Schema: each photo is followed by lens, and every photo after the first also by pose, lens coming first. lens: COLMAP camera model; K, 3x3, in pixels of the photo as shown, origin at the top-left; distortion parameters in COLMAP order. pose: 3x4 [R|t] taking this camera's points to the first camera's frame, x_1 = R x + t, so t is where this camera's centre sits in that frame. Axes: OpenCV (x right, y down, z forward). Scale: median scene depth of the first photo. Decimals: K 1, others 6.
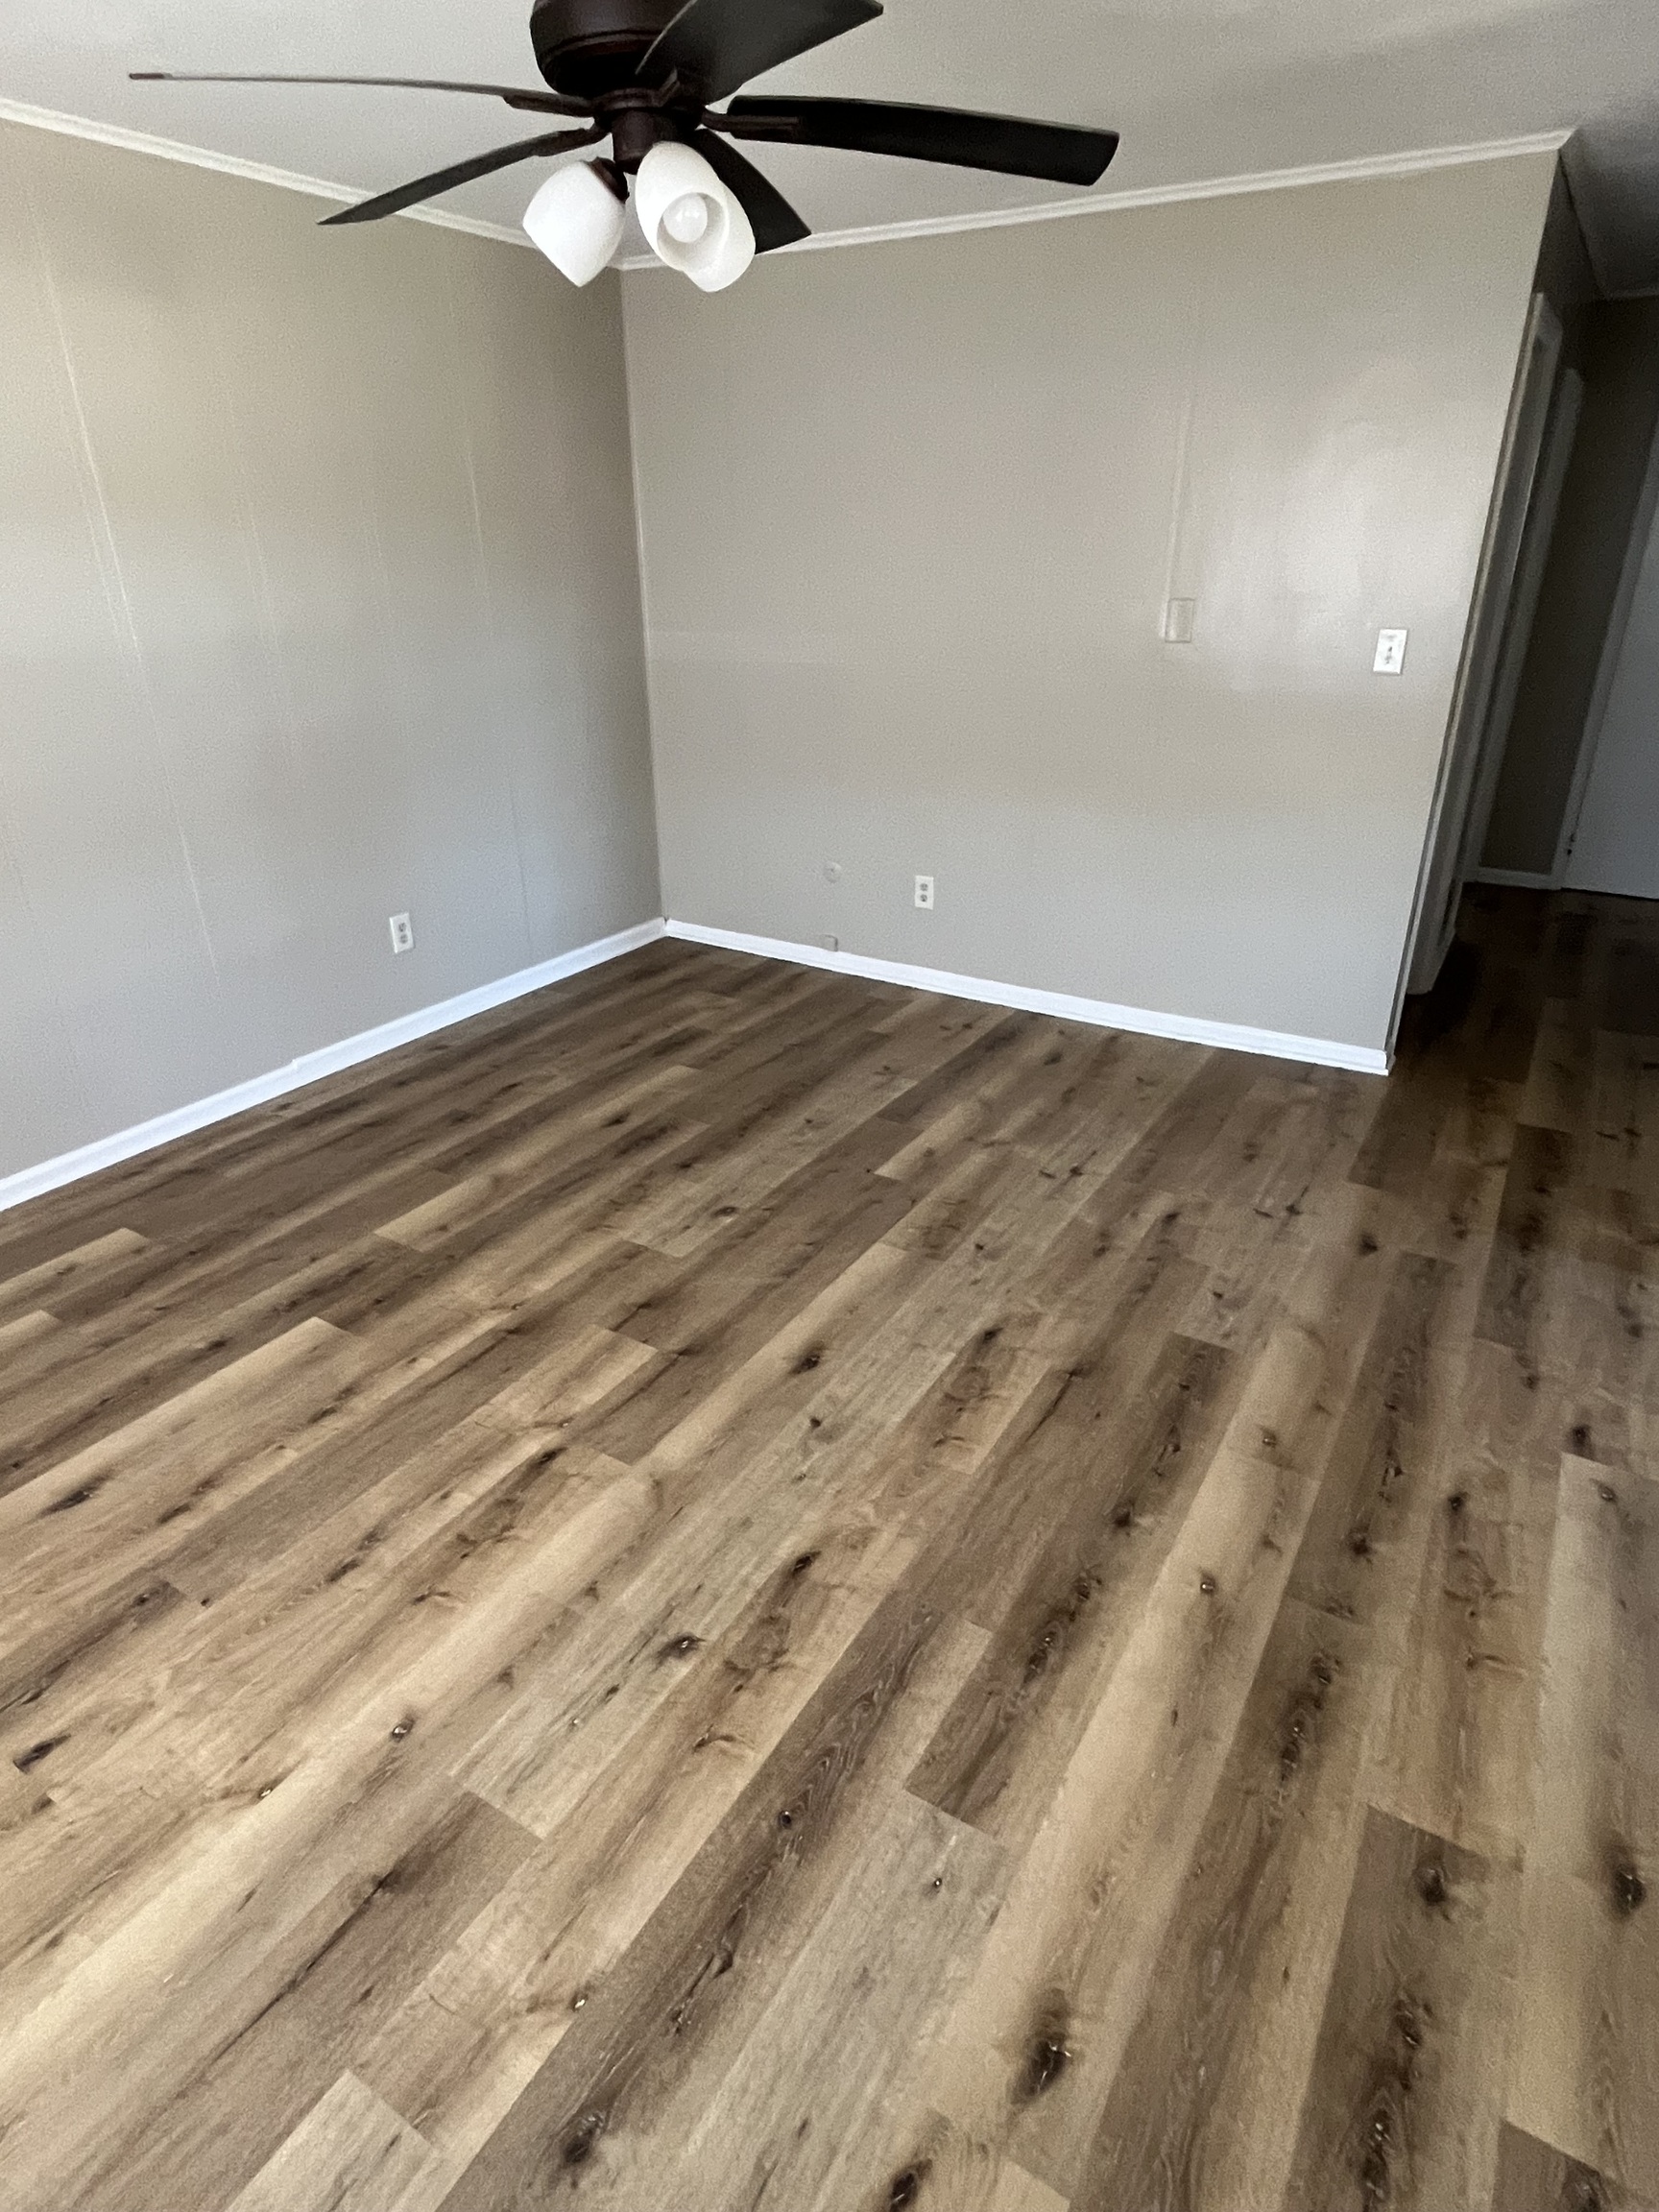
lens RADIAL K [[1204.6, 0, 829.5], [0, 1204.6, 1106.0], [0, 0, 1]] dist [-0.002643, -0.001328]
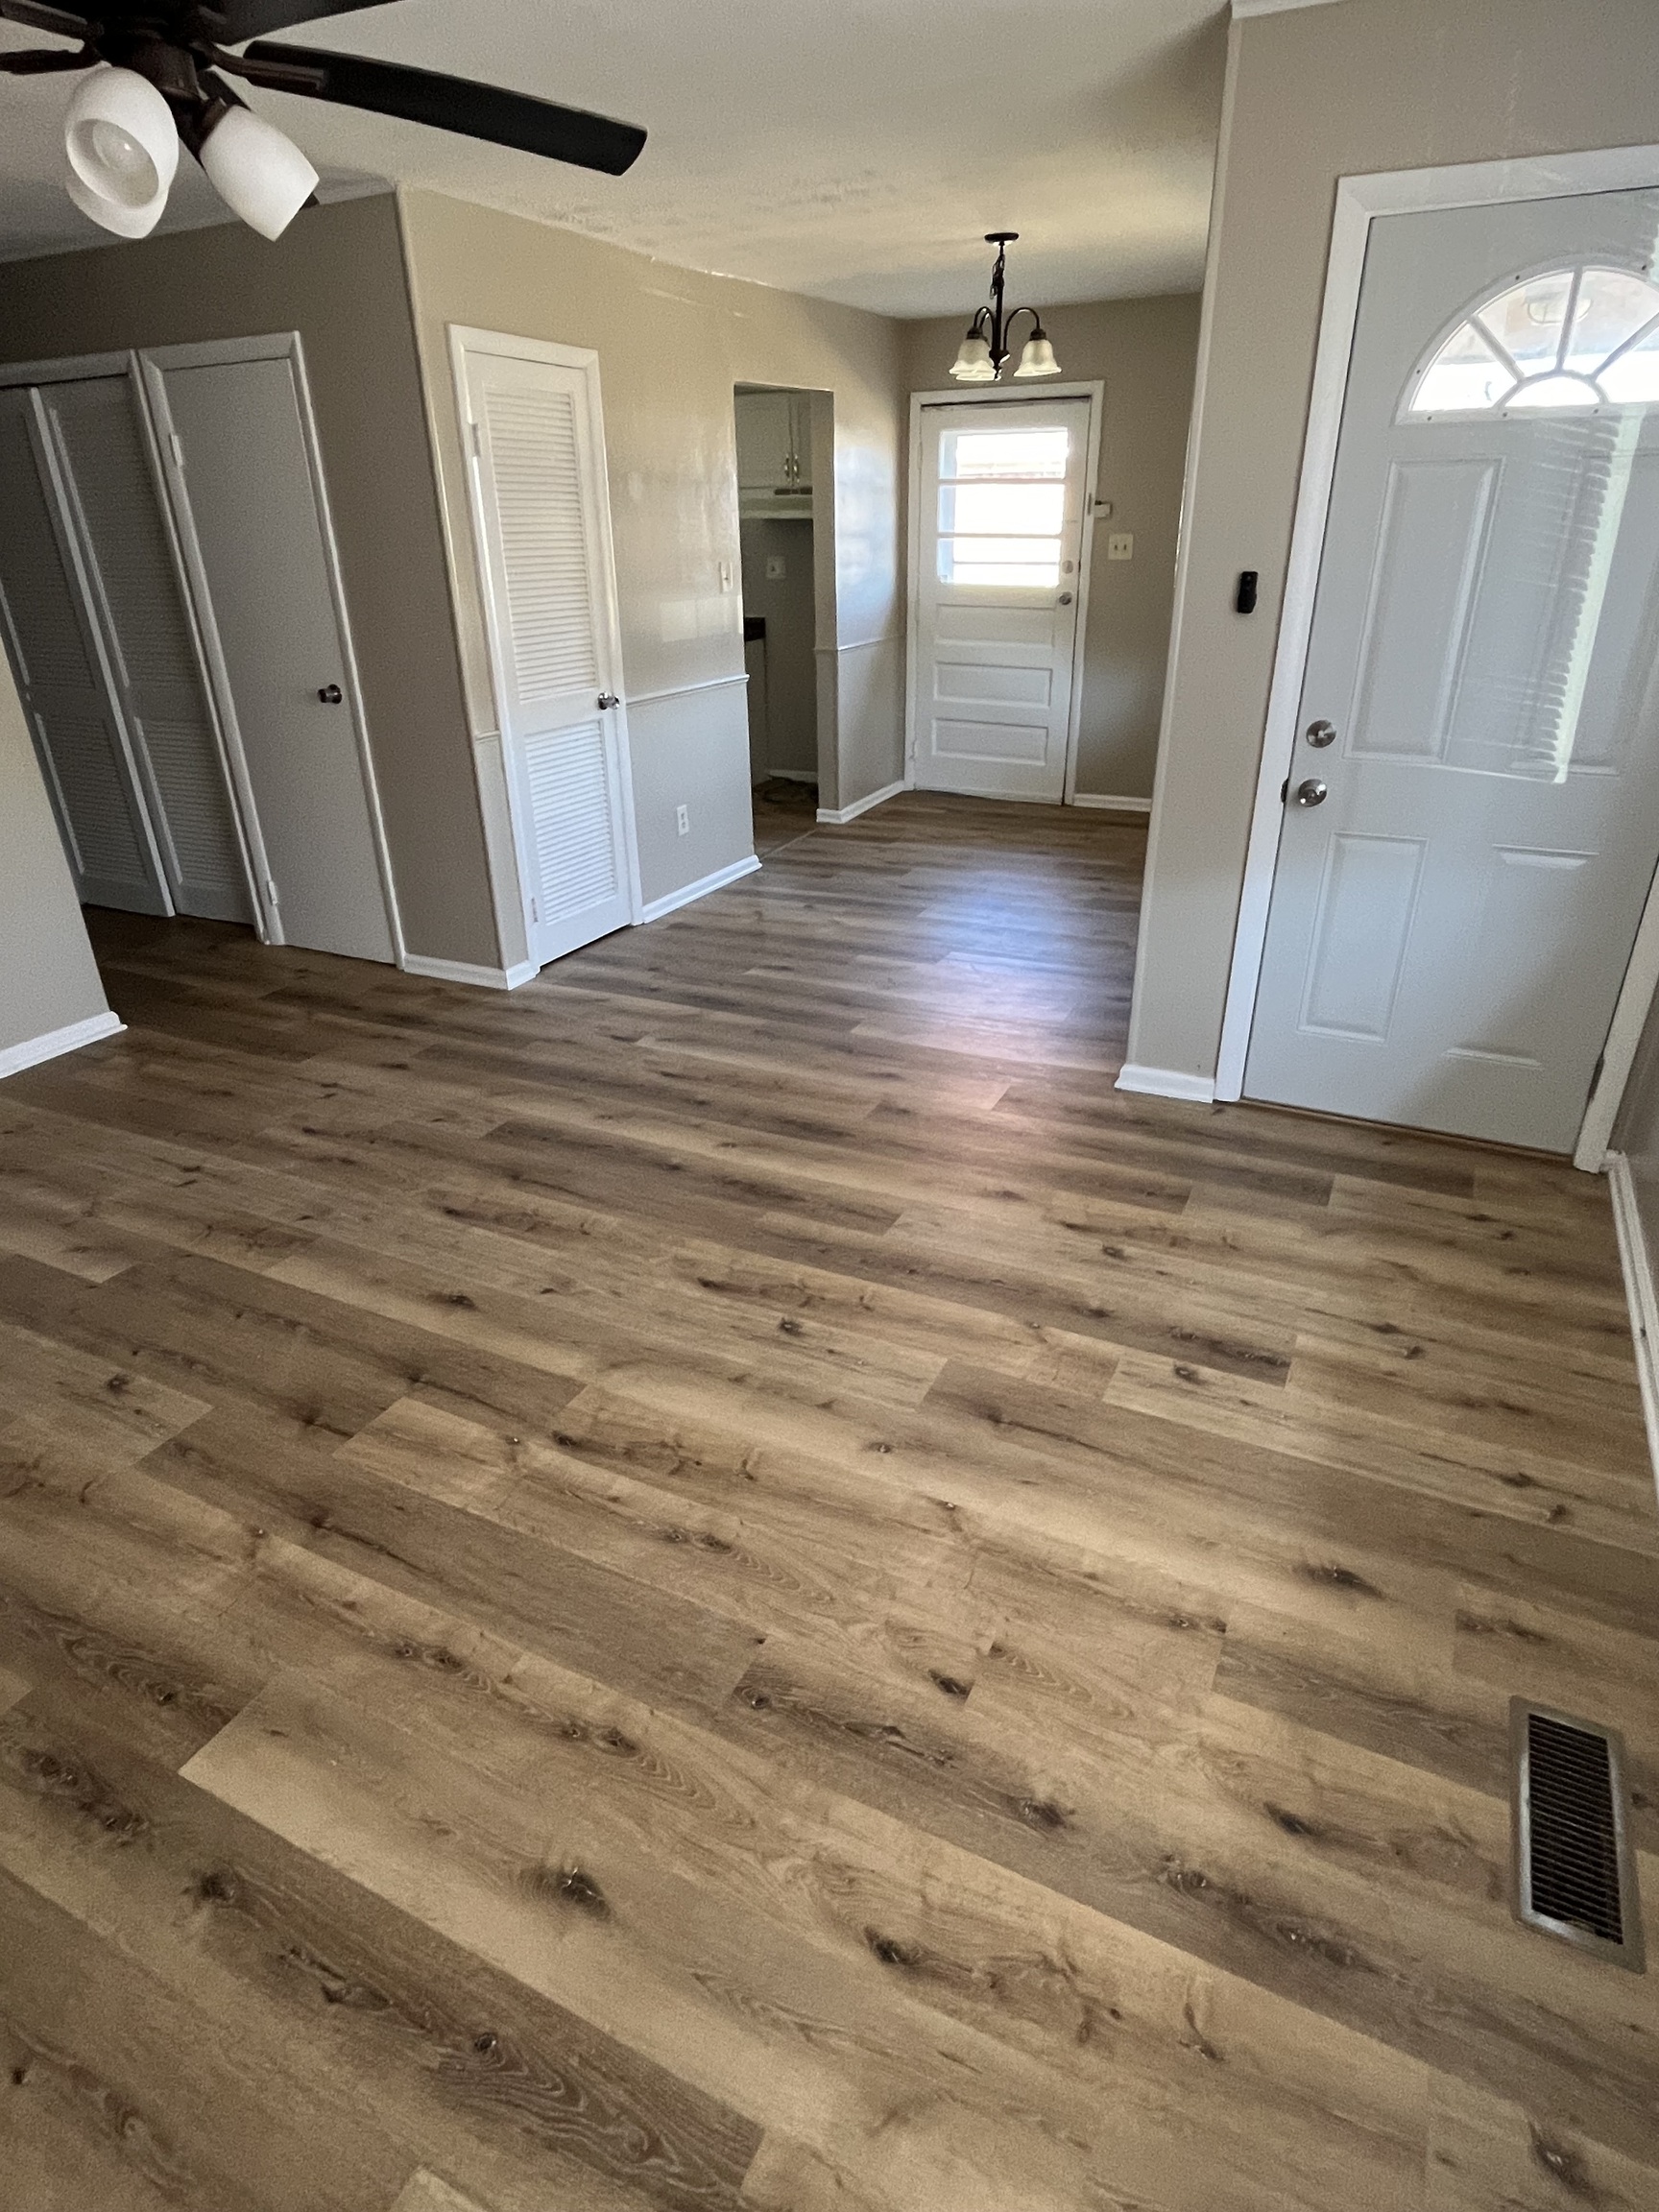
lens RADIAL K [[1204.6, 0, 829.5], [0, 1204.6, 1106.0], [0, 0, 1]] dist [-0.002643, -0.001328]
pose [[-0.090262, -0.420034, 0.903008, -1.021511], [0.440126, 0.796540, 0.414504, -0.237912], [-0.893388, 0.434851, 0.112971, 0.574604]]
